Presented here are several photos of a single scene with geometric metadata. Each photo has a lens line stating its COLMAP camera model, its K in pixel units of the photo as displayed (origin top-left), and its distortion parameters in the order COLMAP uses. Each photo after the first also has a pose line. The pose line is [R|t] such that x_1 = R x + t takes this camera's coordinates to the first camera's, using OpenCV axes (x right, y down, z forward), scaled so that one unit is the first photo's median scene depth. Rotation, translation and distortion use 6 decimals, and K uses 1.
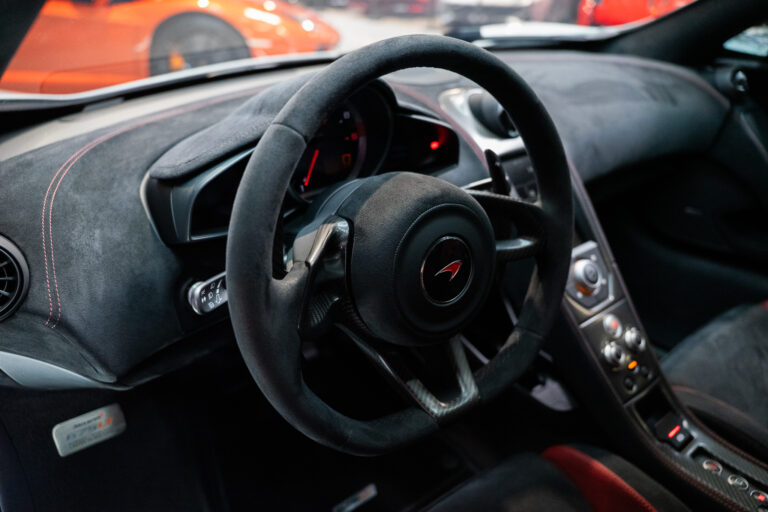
lens RADIAL K [[538.2, 0, 375.2], [0, 538.2, 278.7], [0, 0, 1]] dist [-0.097881, 0.051493]
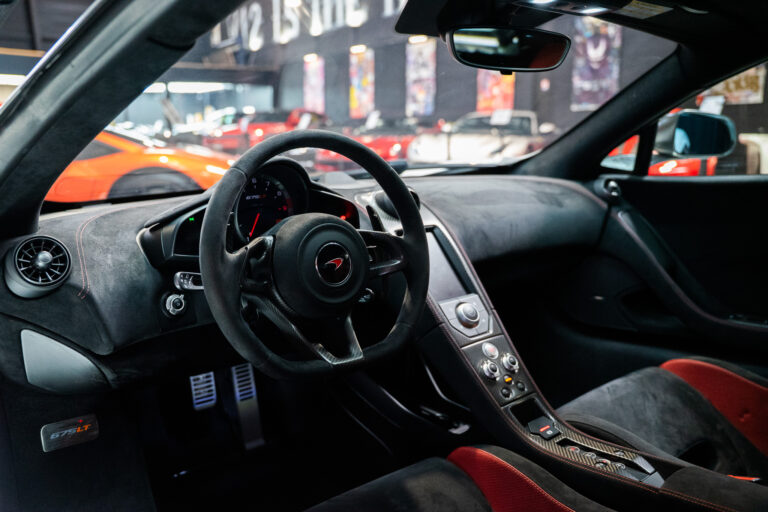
lens RADIAL K [[632.5, 0, 380.8], [0, 632.5, 254.5], [0, 0, 1]] dist [-0.063716, 0.037593]
pose [[0.998363, -0.019321, 0.053825, 0.133199], [0.036139, 0.942605, -0.331949, 0.457735], [-0.044322, 0.333351, 0.941760, -0.627524]]
